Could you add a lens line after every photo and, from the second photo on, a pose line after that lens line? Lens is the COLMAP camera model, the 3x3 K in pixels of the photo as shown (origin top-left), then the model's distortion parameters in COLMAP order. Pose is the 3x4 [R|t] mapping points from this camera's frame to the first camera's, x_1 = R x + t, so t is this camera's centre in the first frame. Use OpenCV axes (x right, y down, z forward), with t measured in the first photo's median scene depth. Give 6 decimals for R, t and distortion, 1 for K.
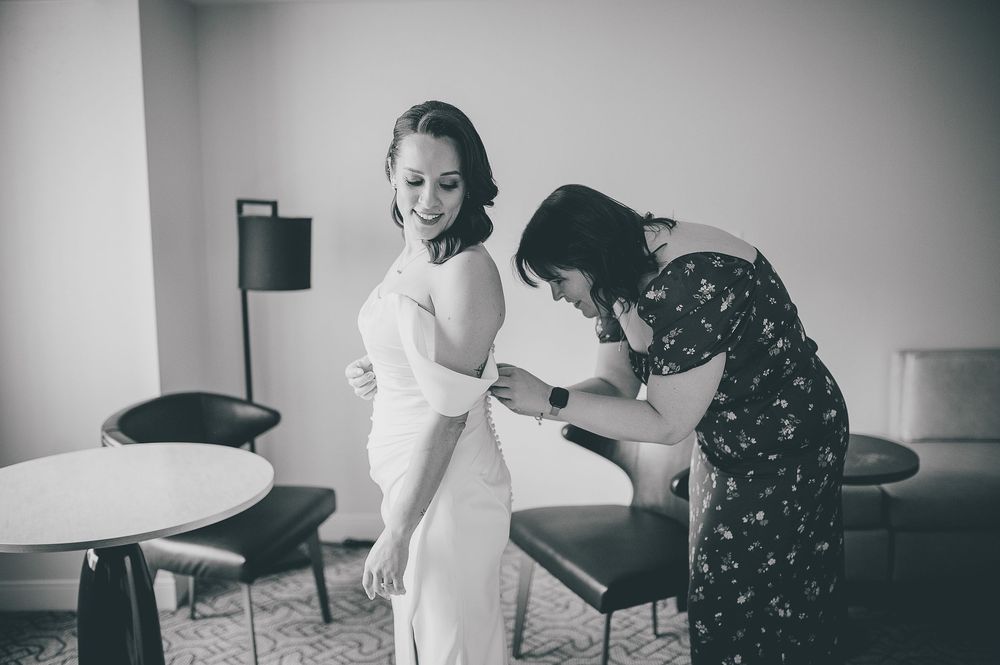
lens RADIAL K [[994.5, 0, 495.2], [0, 994.5, 281.7], [0, 0, 1]] dist [-0.262991, 0.207833]
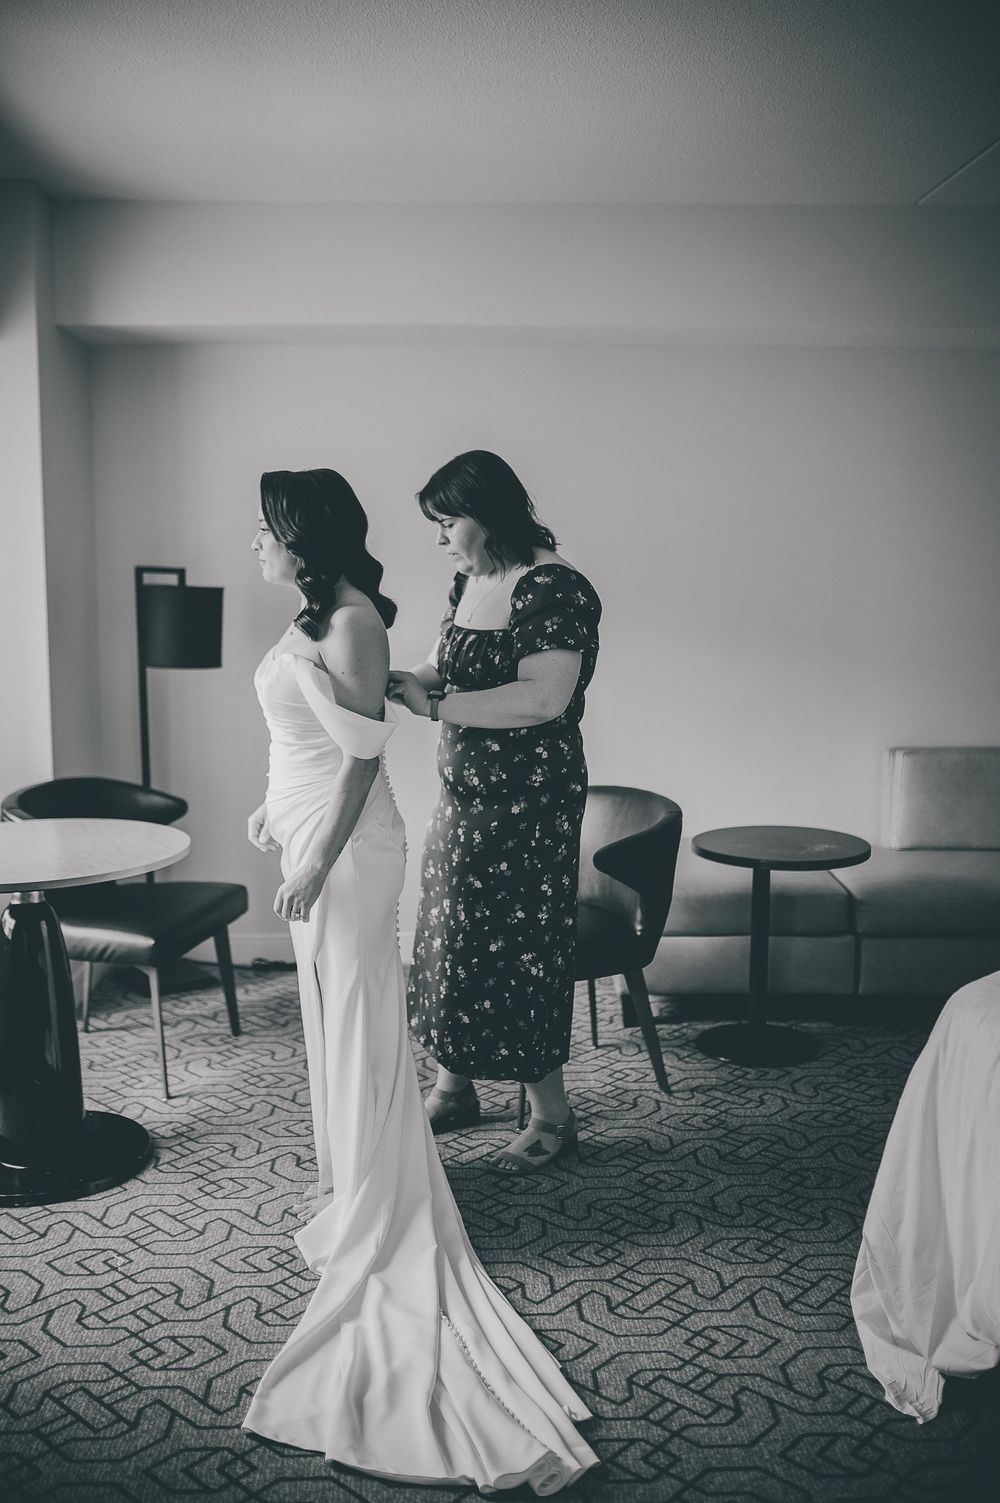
lens RADIAL K [[1494.7, 0, 500.0], [0, 1494.7, 751.5], [0, 0, 1]] dist [-0.262991, 0.207833]
pose [[0.999641, 0.011943, 0.023999, 0.036225], [-0.012605, 0.999538, 0.027643, 0.046541], [-0.023658, -0.027935, 0.999330, -0.373335]]
